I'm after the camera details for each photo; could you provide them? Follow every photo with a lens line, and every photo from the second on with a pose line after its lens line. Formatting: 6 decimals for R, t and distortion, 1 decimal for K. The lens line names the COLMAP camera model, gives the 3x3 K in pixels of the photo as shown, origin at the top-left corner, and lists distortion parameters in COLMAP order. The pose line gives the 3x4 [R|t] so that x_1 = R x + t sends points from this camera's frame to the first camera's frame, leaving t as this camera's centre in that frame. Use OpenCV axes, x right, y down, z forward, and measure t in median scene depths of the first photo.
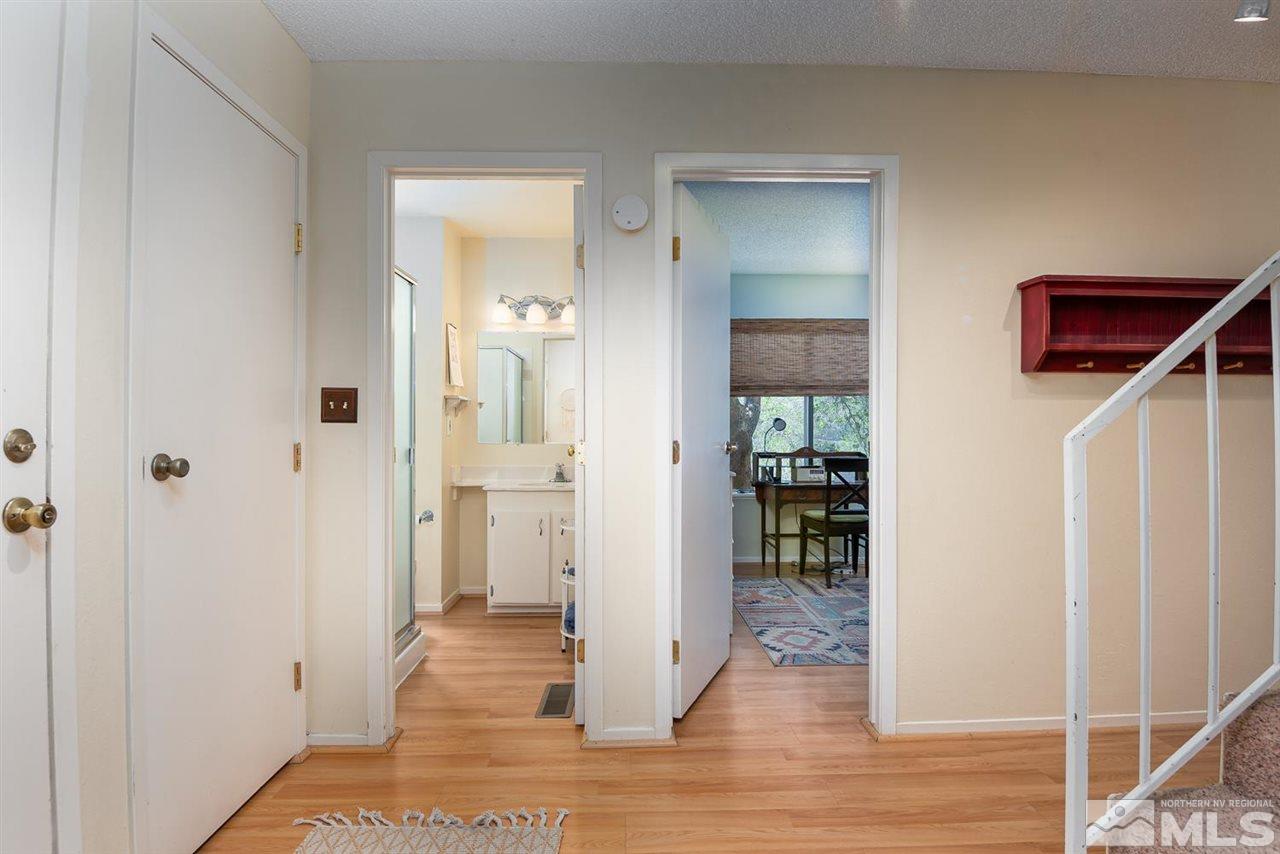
lens RADIAL K [[623.3, 0, 655.8], [0, 623.3, 426.4], [0, 0, 1]] dist [-0.000743, -0.023333]
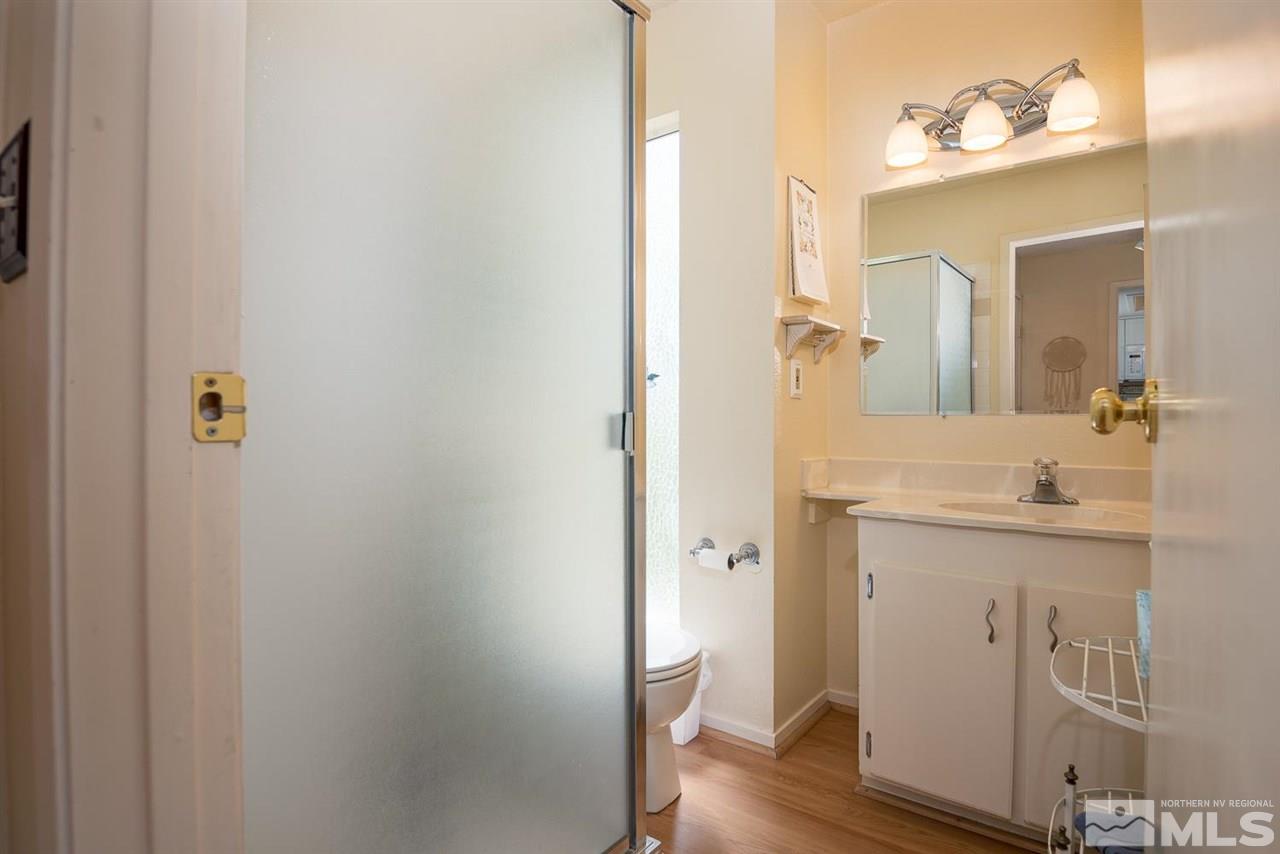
lens RADIAL K [[623.3, 0, 655.8], [0, 623.3, 426.4], [0, 0, 1]] dist [-0.000743, -0.023333]
pose [[0.757217, 0.001282, -0.653162, -0.082954], [0.010512, 0.999845, 0.014150, 0.028504], [0.653078, -0.017581, 0.757086, 0.527497]]
